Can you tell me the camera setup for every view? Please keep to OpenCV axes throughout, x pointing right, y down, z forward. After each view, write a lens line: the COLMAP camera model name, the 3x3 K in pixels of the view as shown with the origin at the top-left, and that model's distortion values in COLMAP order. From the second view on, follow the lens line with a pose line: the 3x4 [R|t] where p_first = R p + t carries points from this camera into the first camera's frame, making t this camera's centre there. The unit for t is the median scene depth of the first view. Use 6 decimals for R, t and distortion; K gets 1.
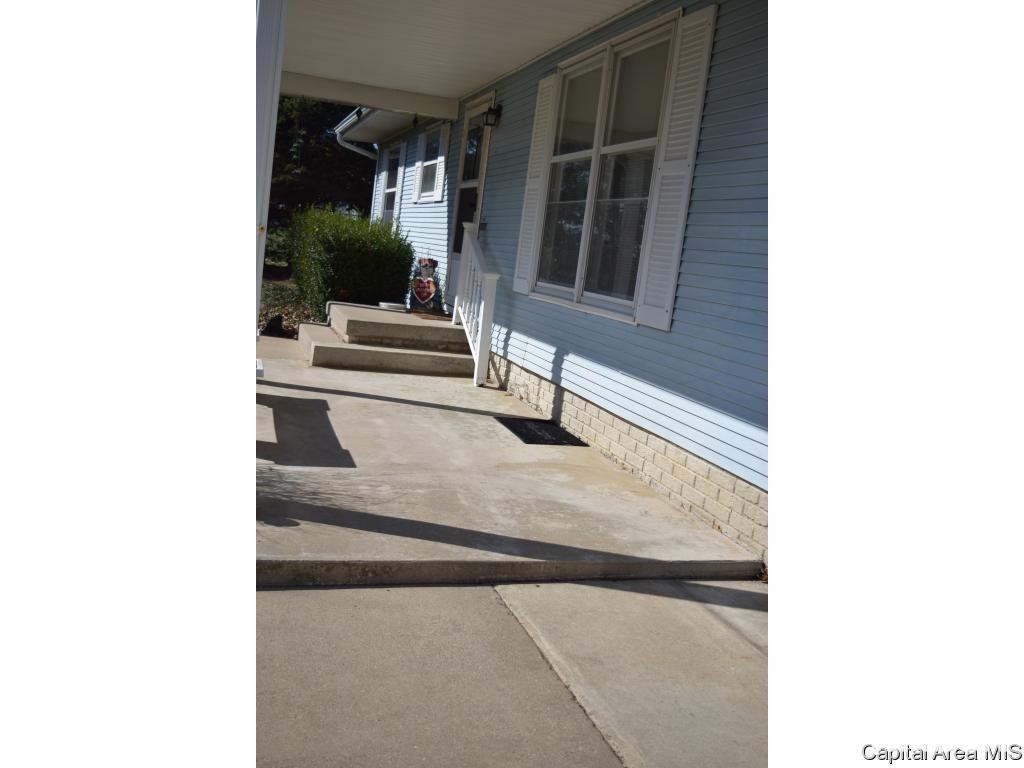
lens RADIAL K [[1141.5, 0, 517.1], [0, 1141.5, 380.6], [0, 0, 1]] dist [-0.065359, 0.019639]
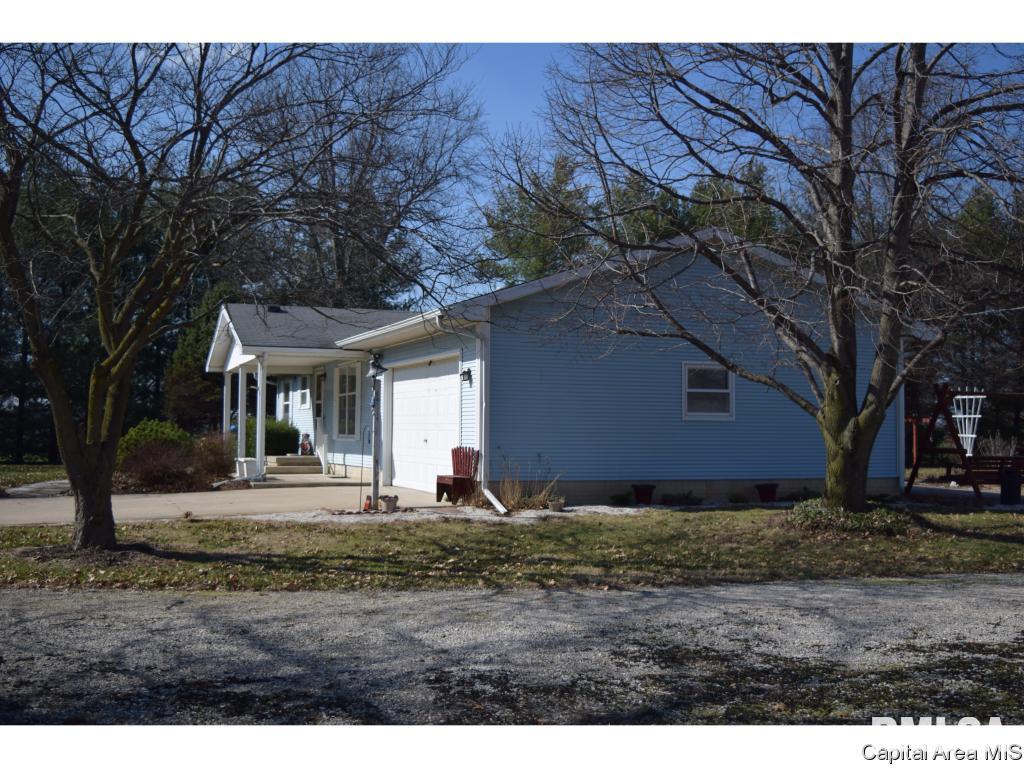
lens RADIAL K [[1141.5, 0, 517.1], [0, 1141.5, 380.6], [0, 0, 1]] dist [-0.065359, 0.019639]
pose [[0.989221, -0.114219, 0.091626, 0.155881], [0.126579, 0.981604, -0.142937, 0.182013], [-0.073614, 0.152994, 0.985481, -1.411489]]
